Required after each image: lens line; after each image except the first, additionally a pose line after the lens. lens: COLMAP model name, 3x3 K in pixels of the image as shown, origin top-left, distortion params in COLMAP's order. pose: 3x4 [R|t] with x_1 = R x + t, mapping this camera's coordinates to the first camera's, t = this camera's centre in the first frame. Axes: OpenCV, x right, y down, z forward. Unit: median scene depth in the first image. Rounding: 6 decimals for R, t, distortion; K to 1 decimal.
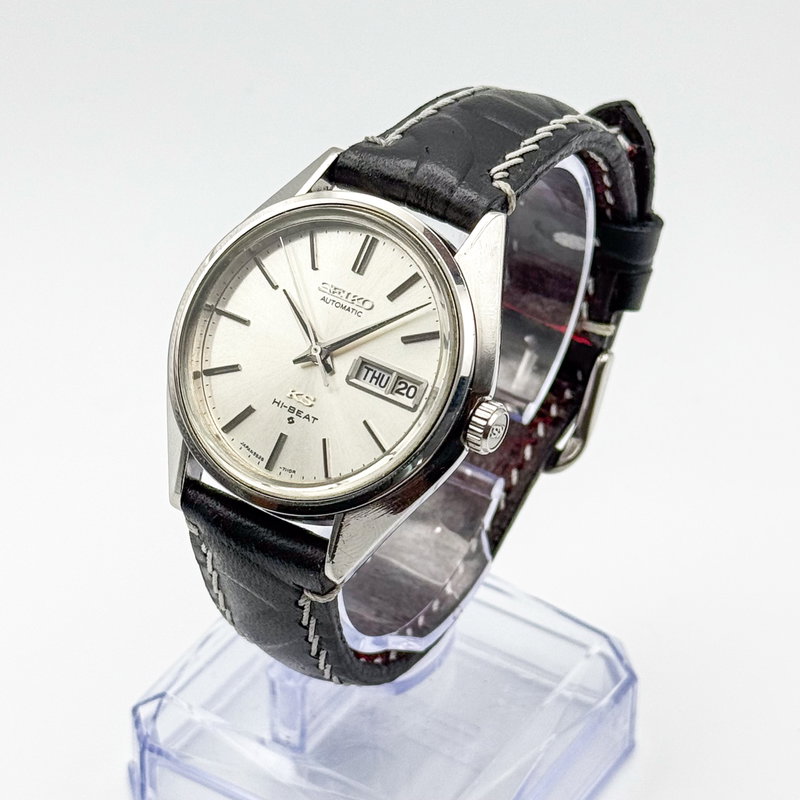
lens RADIAL K [[2712.7, 0, 399.6], [0, 2712.7, 400.9], [0, 0, 1]] dist [0.228567, 0.000000]
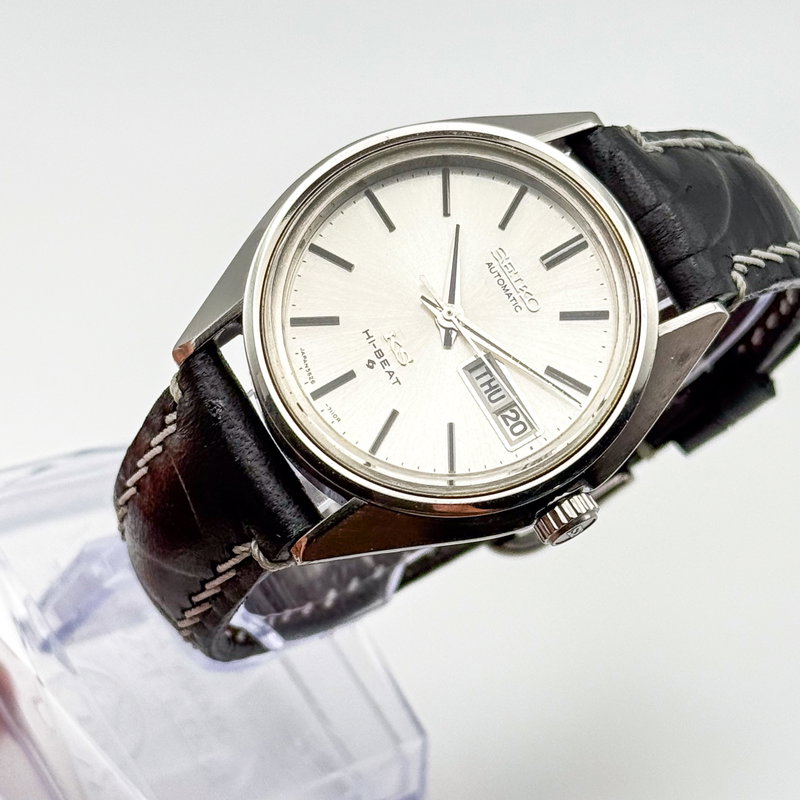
lens RADIAL K [[2712.7, 0, 402.5], [0, 2712.7, 398.8], [0, 0, 1]] dist [0.228567, 0.000000]
pose [[0.788927, 0.587410, 0.180397, -0.168166], [-0.594398, 0.803961, -0.018393, 0.024166], [-0.155837, -0.092717, 0.983422, 0.207980]]
